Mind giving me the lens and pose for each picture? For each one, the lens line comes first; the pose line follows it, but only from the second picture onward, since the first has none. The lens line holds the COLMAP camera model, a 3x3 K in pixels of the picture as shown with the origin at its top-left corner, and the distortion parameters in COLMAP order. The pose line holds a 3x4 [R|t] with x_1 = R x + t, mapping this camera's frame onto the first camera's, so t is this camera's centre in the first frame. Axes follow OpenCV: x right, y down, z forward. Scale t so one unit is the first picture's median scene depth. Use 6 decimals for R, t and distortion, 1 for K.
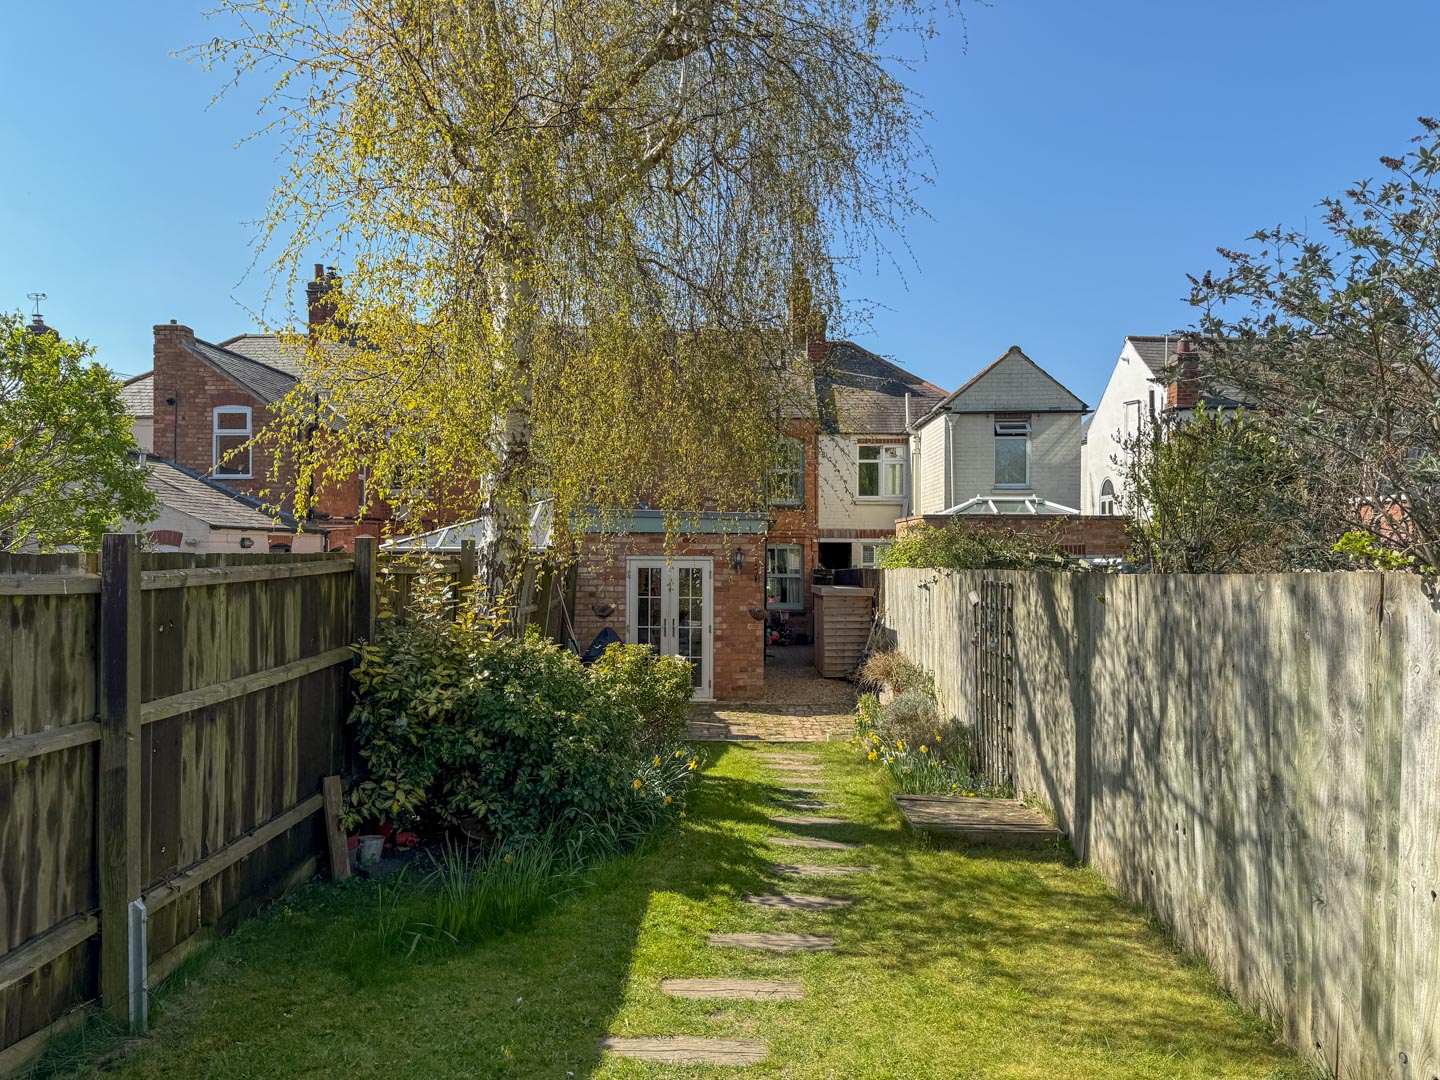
lens RADIAL K [[1007.8, 0, 704.4], [0, 1007.8, 533.3], [0, 0, 1]] dist [0.028899, -0.036461]
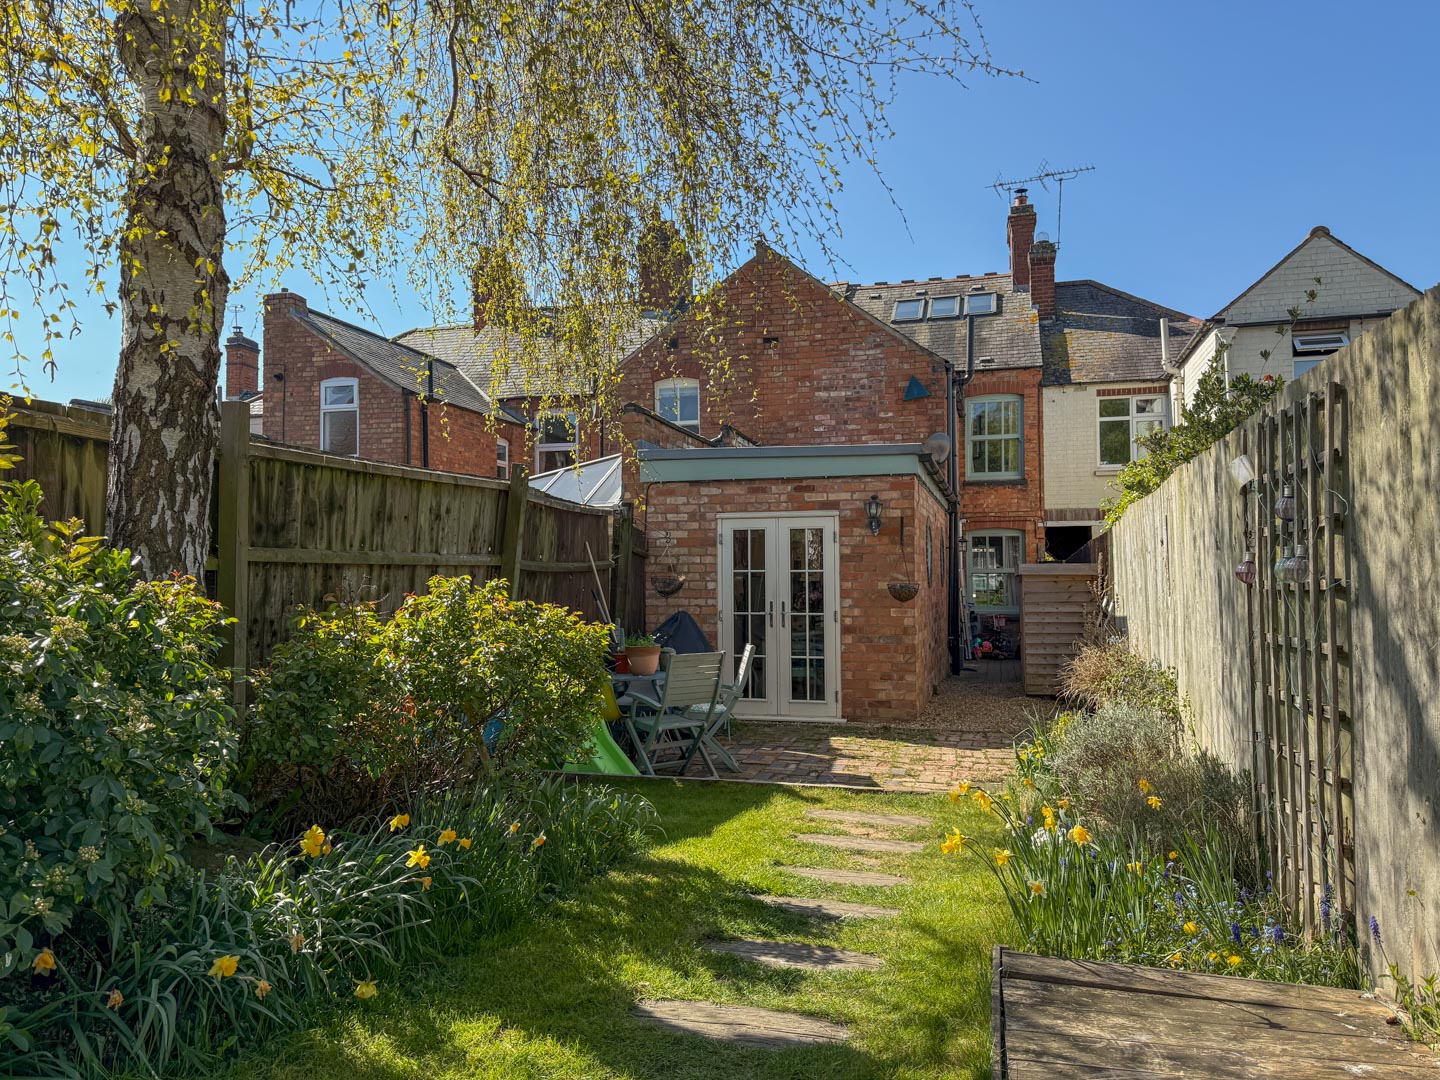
lens RADIAL K [[1007.8, 0, 726.0], [0, 1007.8, 542.9], [0, 0, 1]] dist [0.028899, -0.036461]
pose [[0.972222, -0.017614, -0.233395, 0.092889], [0.012460, 0.999645, -0.023540, 0.060475], [0.233727, 0.019978, 0.972097, 0.319775]]
